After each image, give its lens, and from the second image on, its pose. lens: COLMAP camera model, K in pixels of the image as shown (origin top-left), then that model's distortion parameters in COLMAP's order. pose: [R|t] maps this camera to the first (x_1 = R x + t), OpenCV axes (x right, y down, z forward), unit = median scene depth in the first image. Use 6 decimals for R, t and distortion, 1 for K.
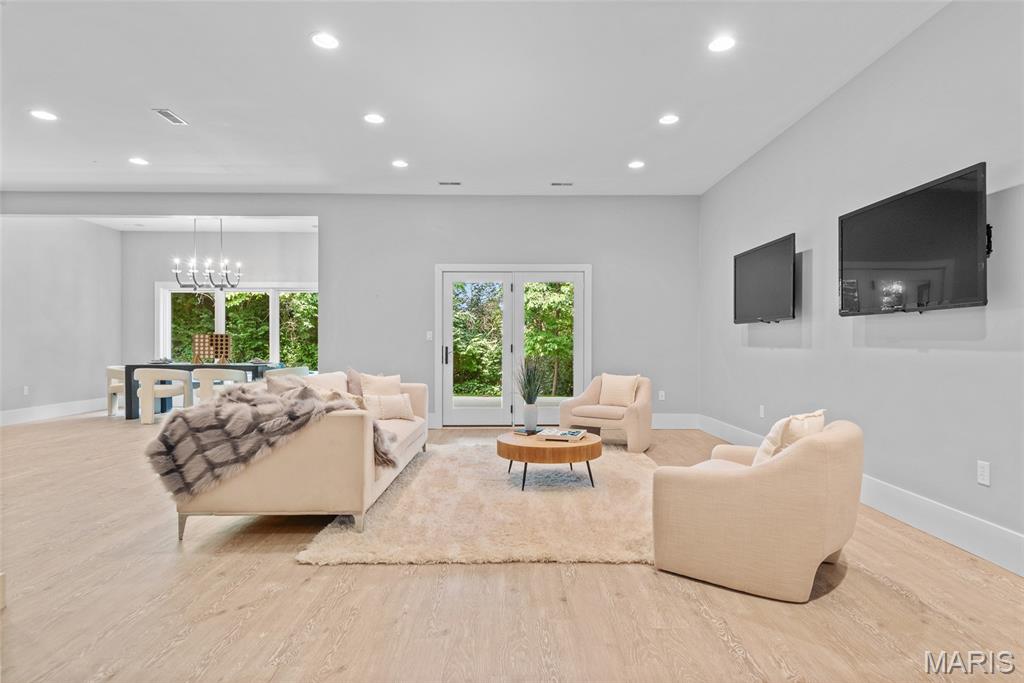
lens RADIAL K [[575.3, 0, 521.8], [0, 575.3, 346.1], [0, 0, 1]] dist [0.005314, -0.000931]
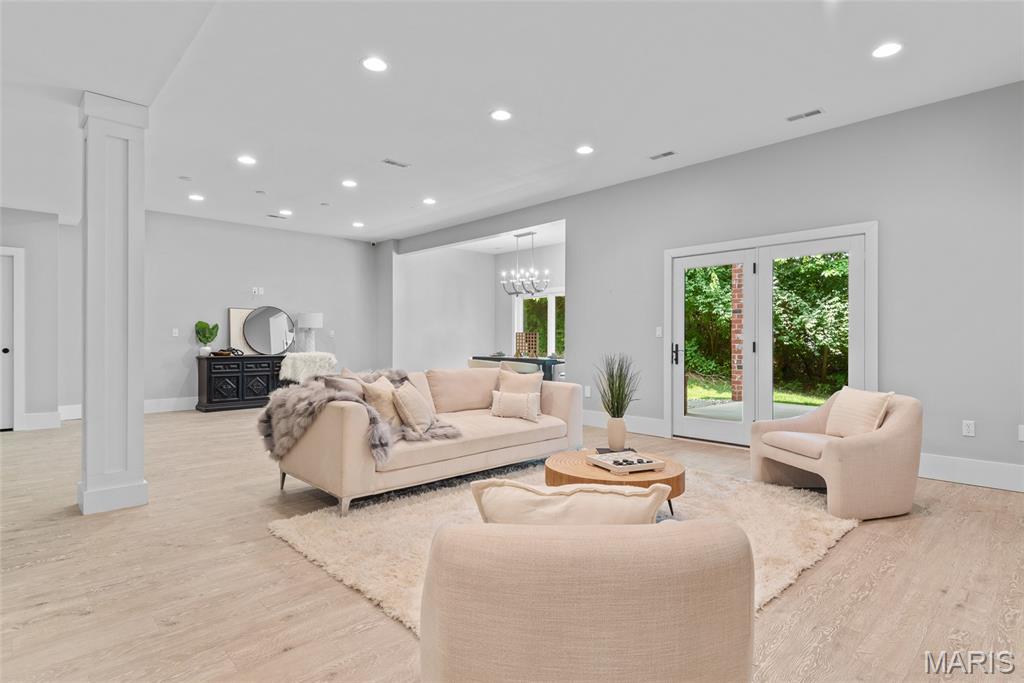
lens RADIAL K [[545.6, 0, 492.9], [0, 545.6, 340.8], [0, 0, 1]] dist [0.003279, -0.001609]
pose [[0.652696, -0.000252, -0.757620, 0.309385], [-0.003387, 0.999989, -0.003251, -0.000542], [0.757612, 0.004688, 0.652688, 0.254796]]
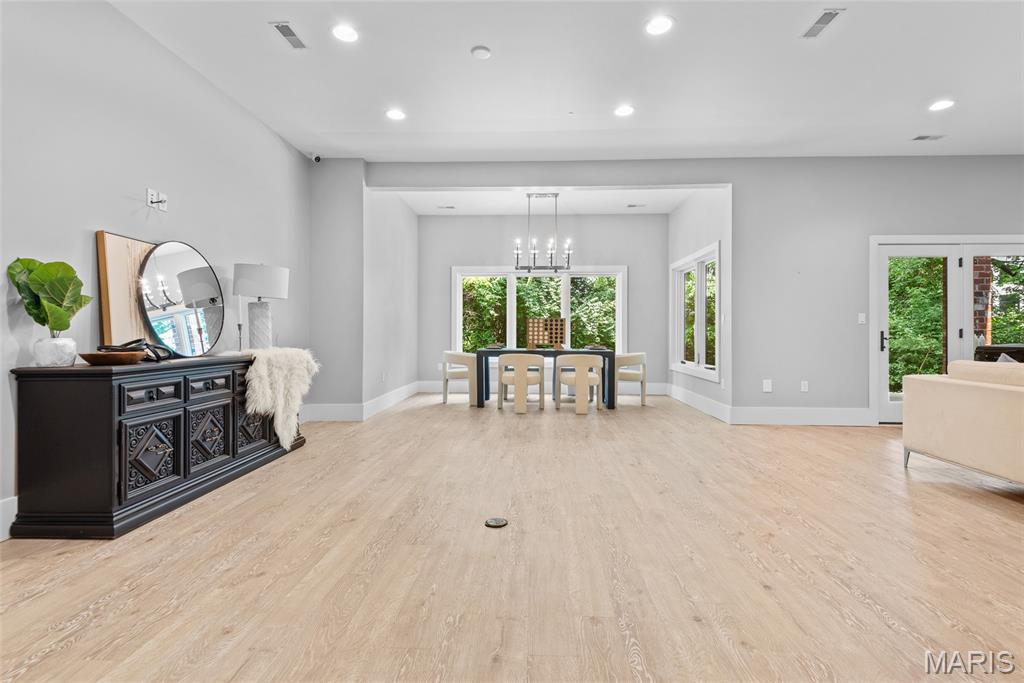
lens RADIAL K [[482.5, 0, 516.3], [0, 482.5, 329.6], [0, 0, 1]] dist [-0.003375, -0.000520]
pose [[0.997426, 0.001026, -0.071691, -0.624827], [-0.001752, 0.999948, -0.010060, 0.007025], [0.071677, 0.010159, 0.997376, 0.239813]]
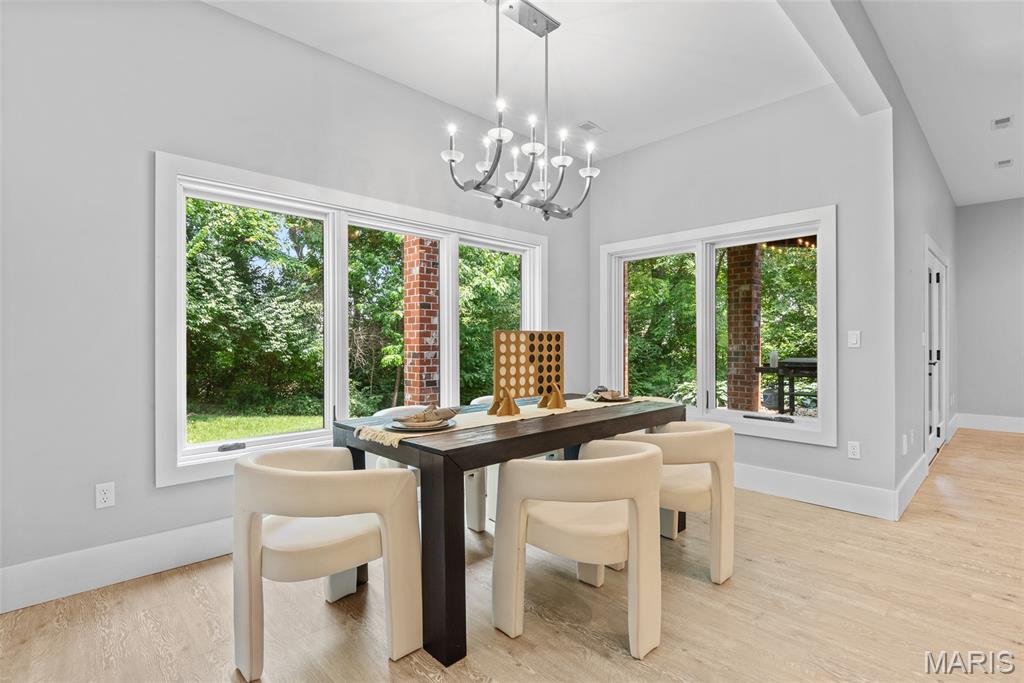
lens RADIAL K [[483.1, 0, 512.0], [0, 483.1, 341.5], [0, 0, 1]] dist [-0.000894, -0.000237]
pose [[0.736541, -0.000397, 0.676392, -0.894267], [0.002558, 0.999994, -0.002199, -0.015881], [-0.676388, 0.003350, 0.736538, 0.917231]]
